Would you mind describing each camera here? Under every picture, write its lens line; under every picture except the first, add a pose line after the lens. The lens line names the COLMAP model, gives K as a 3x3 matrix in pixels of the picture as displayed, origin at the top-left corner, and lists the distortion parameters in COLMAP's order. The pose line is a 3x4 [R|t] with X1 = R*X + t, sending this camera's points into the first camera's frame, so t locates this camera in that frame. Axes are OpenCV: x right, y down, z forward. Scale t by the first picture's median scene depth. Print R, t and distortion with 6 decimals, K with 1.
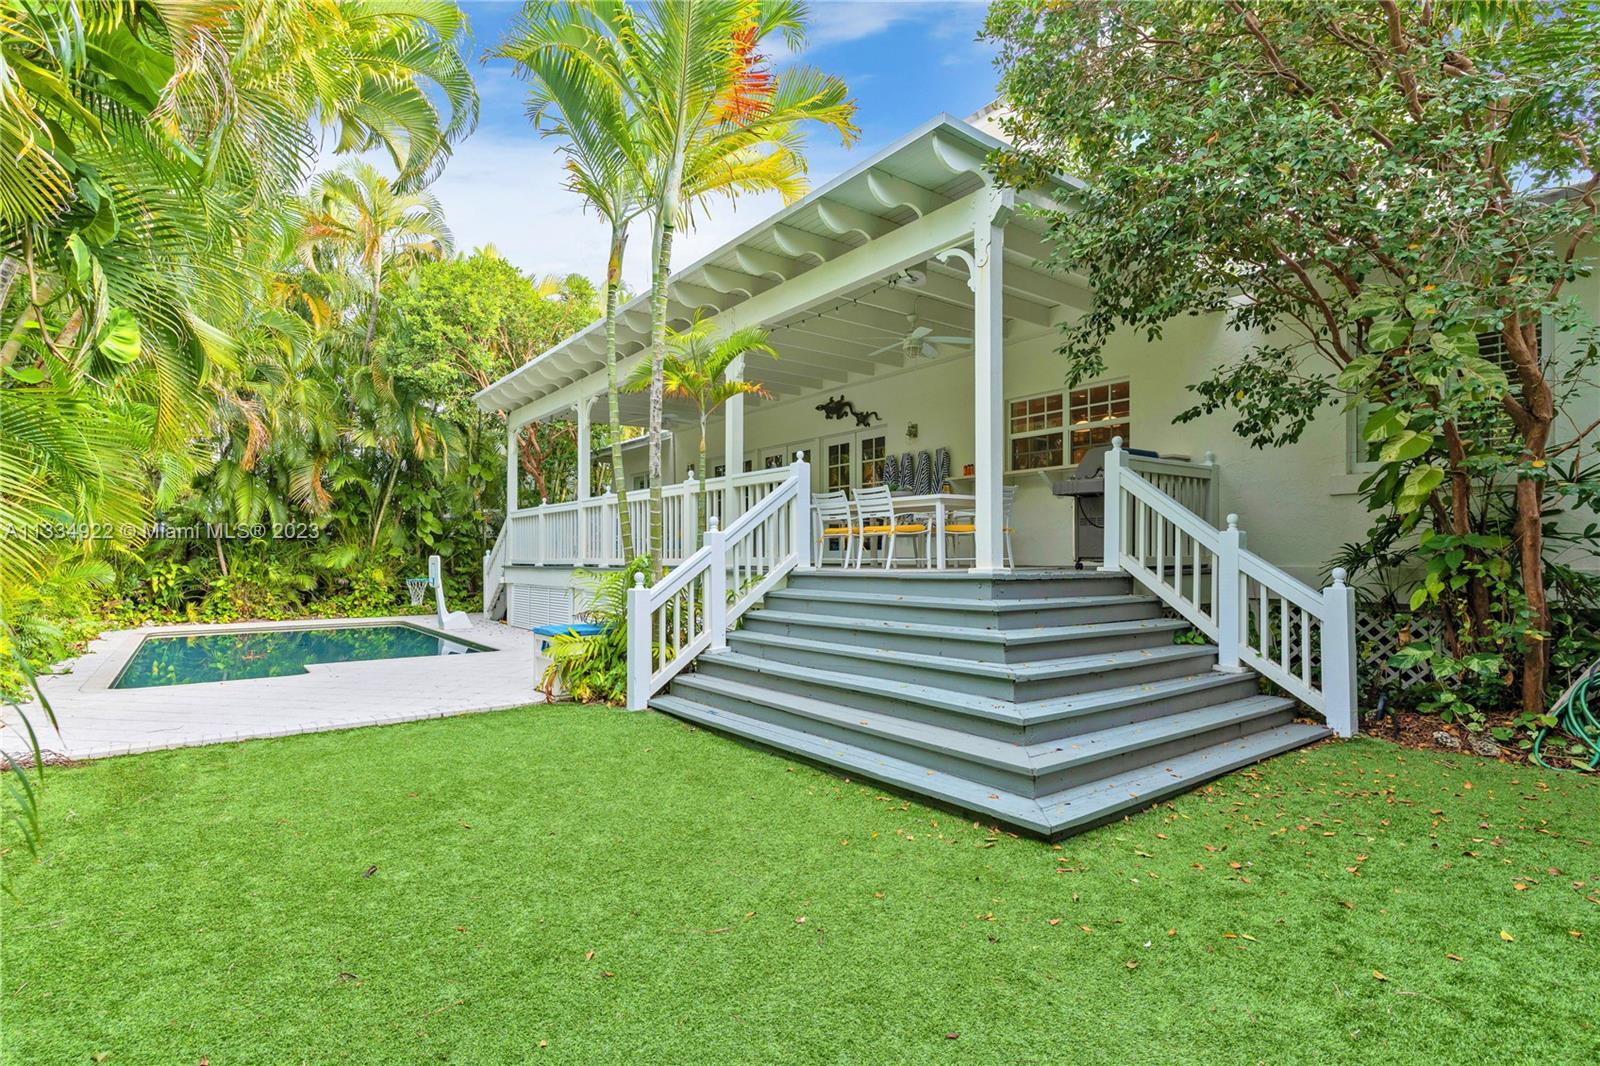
lens RADIAL K [[769.7, 0, 782.2], [0, 769.7, 552.8], [0, 0, 1]] dist [0.009072, 0.001377]
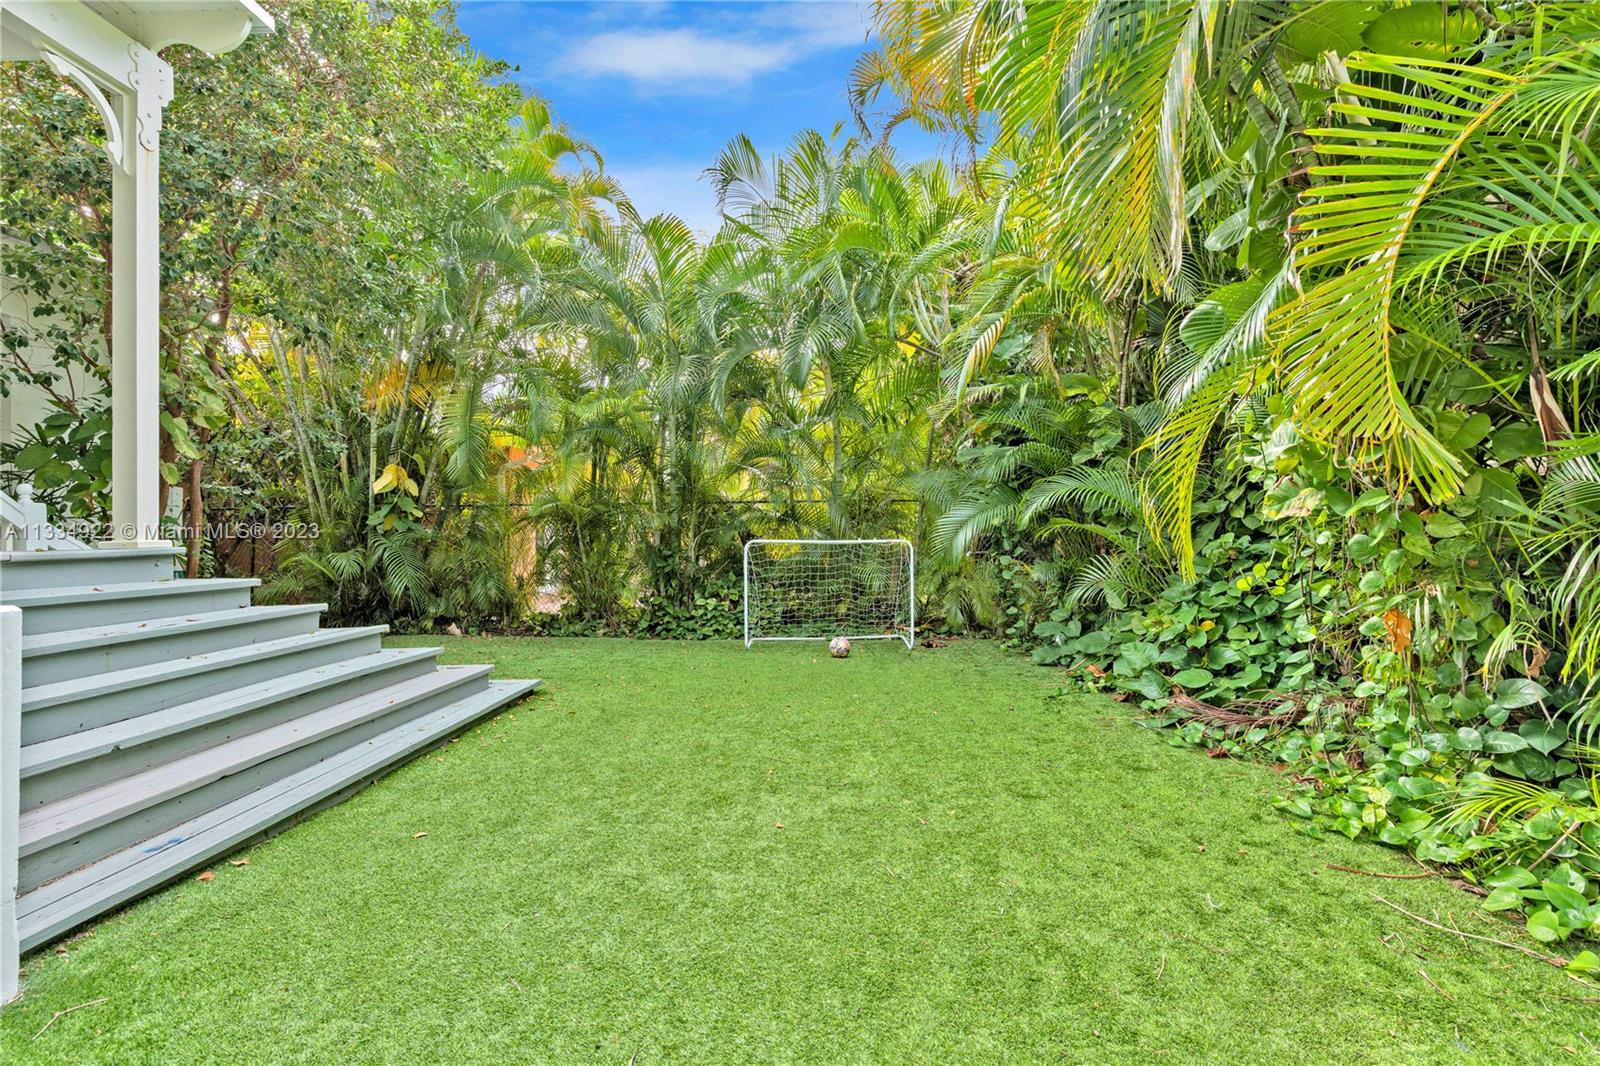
lens RADIAL K [[769.7, 0, 799.3], [0, 769.7, 529.3], [0, 0, 1]] dist [0.009072, 0.001377]
pose [[-0.756445, 0.012331, 0.653941, -0.713910], [0.011614, 0.999918, -0.005421, 0.020115], [-0.653954, 0.003494, -0.756527, 1.127619]]
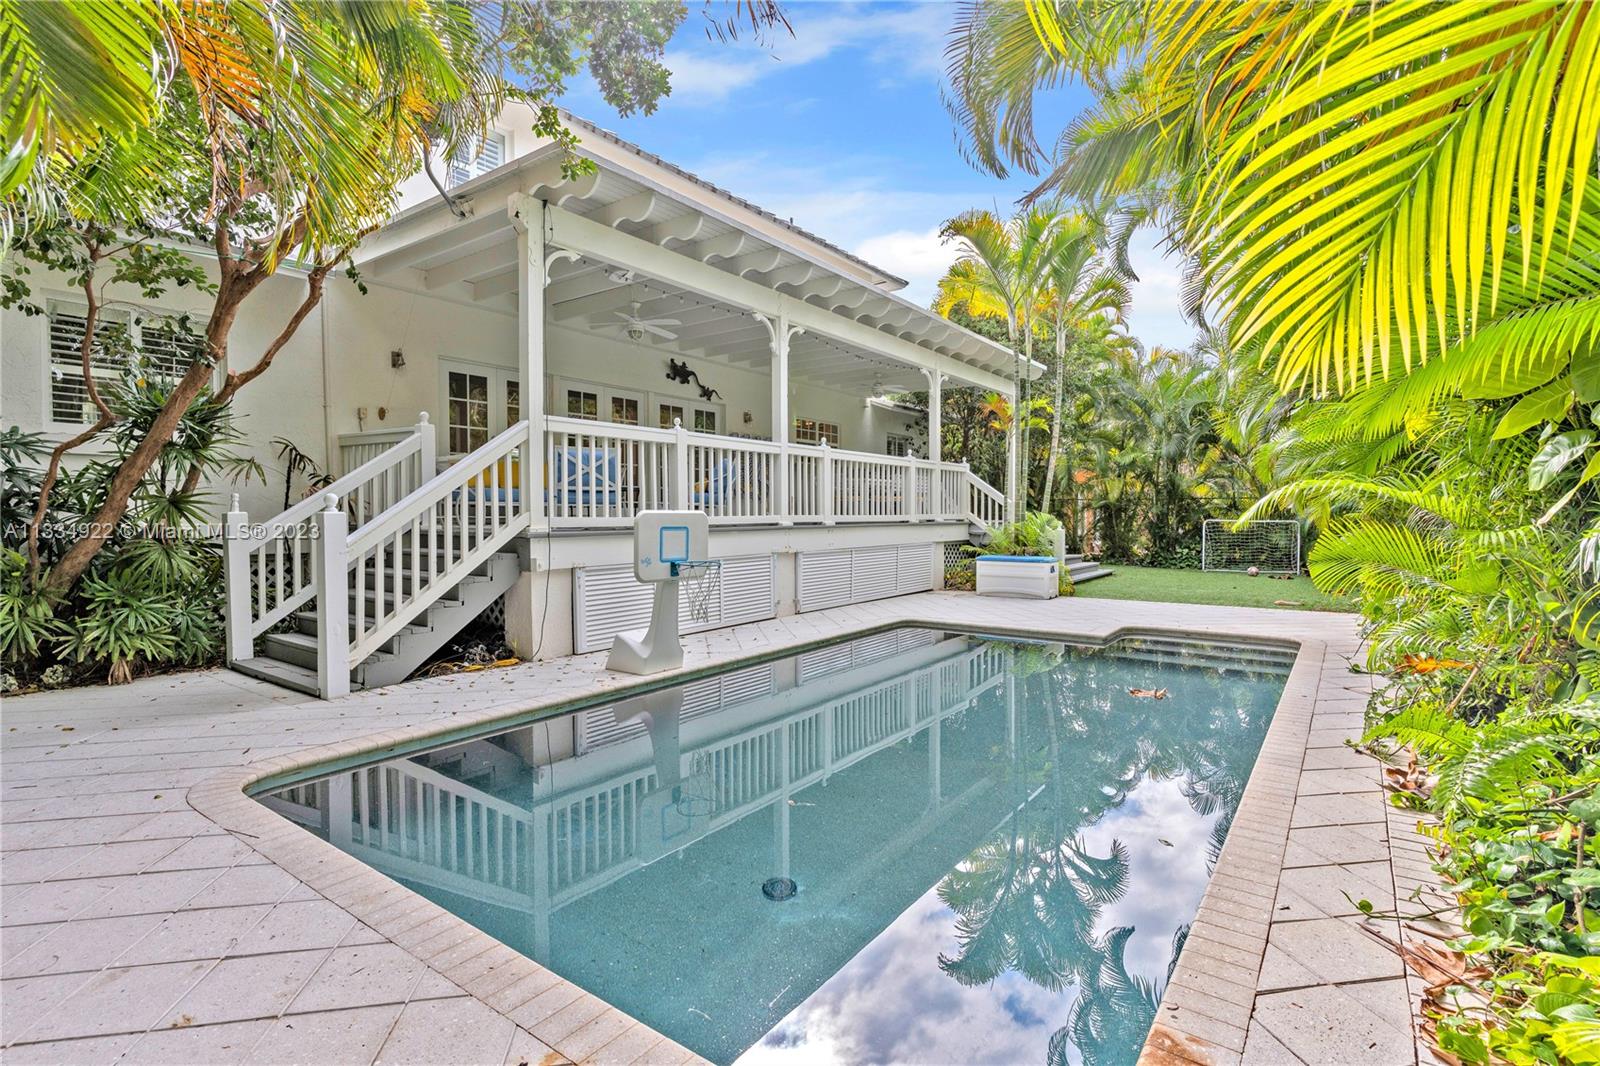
lens RADIAL K [[769.7, 0, 800.3], [0, 769.7, 528.9], [0, 0, 1]] dist [0.009072, 0.001377]
pose [[-0.267034, -0.020972, 0.963459, -2.144652], [0.003009, 0.999740, 0.022596, -0.004530], [-0.963682, 0.008933, -0.266902, 2.393870]]
